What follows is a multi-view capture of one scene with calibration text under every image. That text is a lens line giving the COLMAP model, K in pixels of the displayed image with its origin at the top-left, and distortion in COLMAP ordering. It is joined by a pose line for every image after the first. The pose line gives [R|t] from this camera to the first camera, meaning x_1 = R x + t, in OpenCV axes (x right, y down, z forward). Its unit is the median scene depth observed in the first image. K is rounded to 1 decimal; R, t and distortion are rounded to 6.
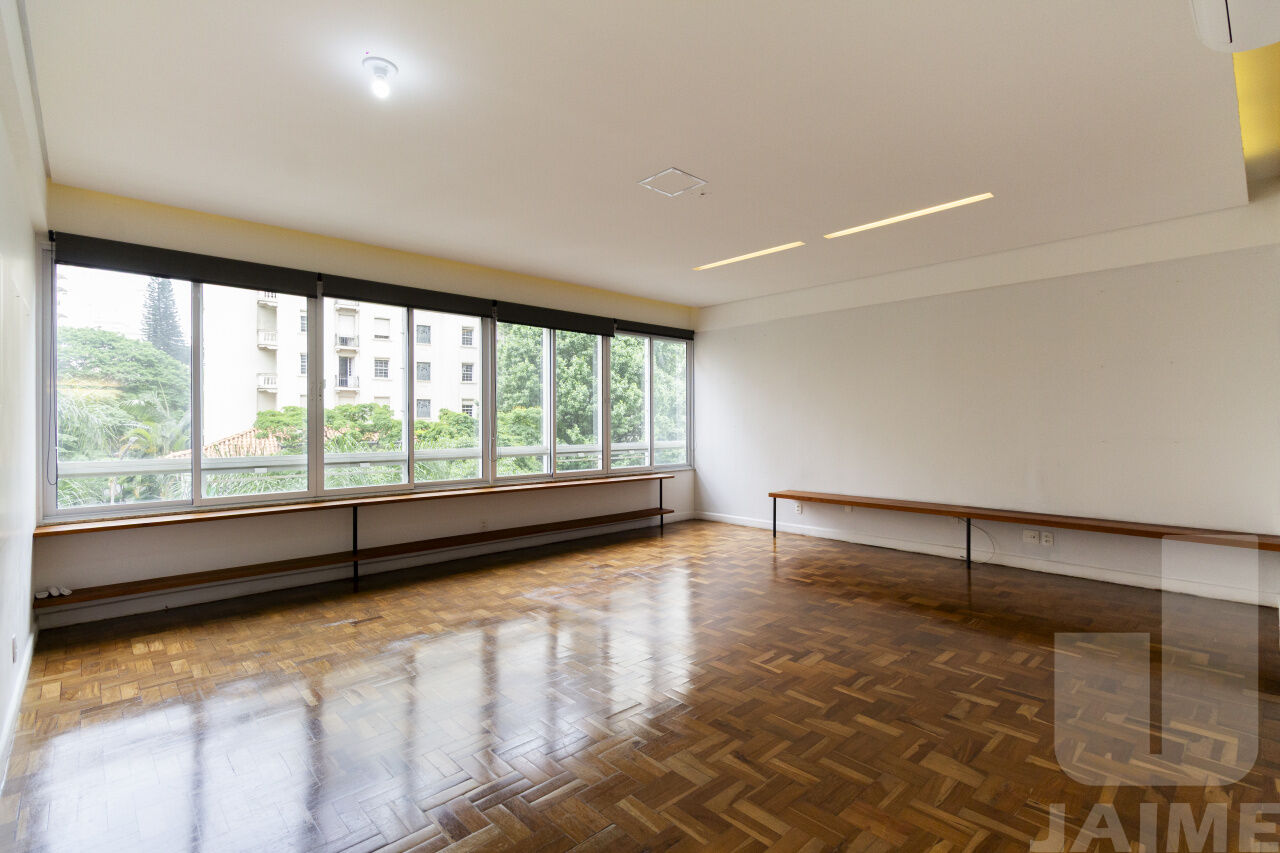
lens RADIAL K [[530.3, 0, 606.7], [0, 530.3, 420.7], [0, 0, 1]] dist [0.001224, 0.000590]
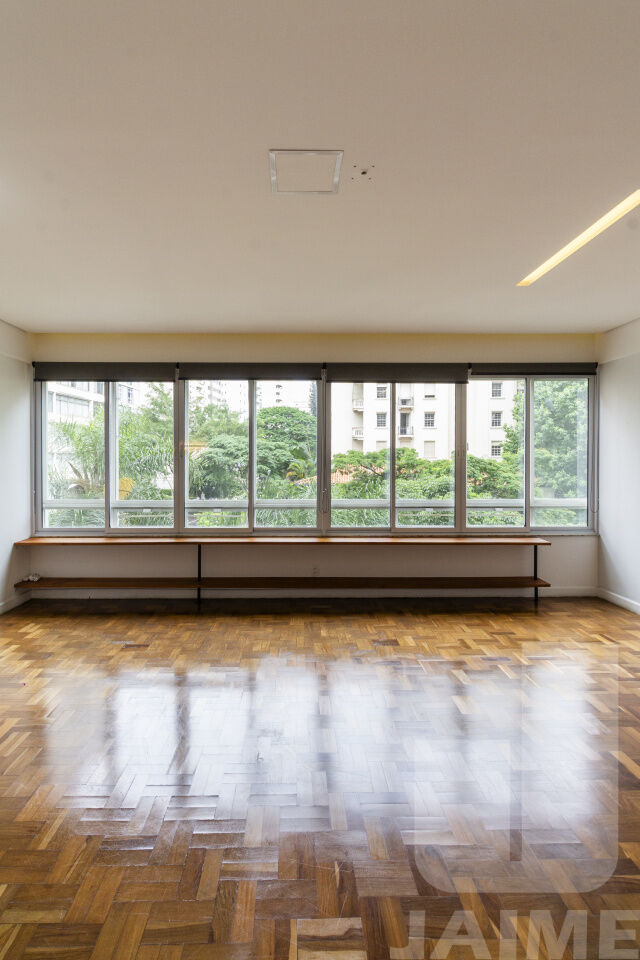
lens RADIAL K [[414.0, 0, 317.6], [0, 414.0, 462.9], [0, 0, 1]] dist [0.000442, 0.000010]
pose [[0.787487, 0.006835, -0.616293, 0.367667], [-0.000908, 0.999950, 0.009929, -0.041982], [0.616330, -0.007259, 0.787454, 0.415933]]
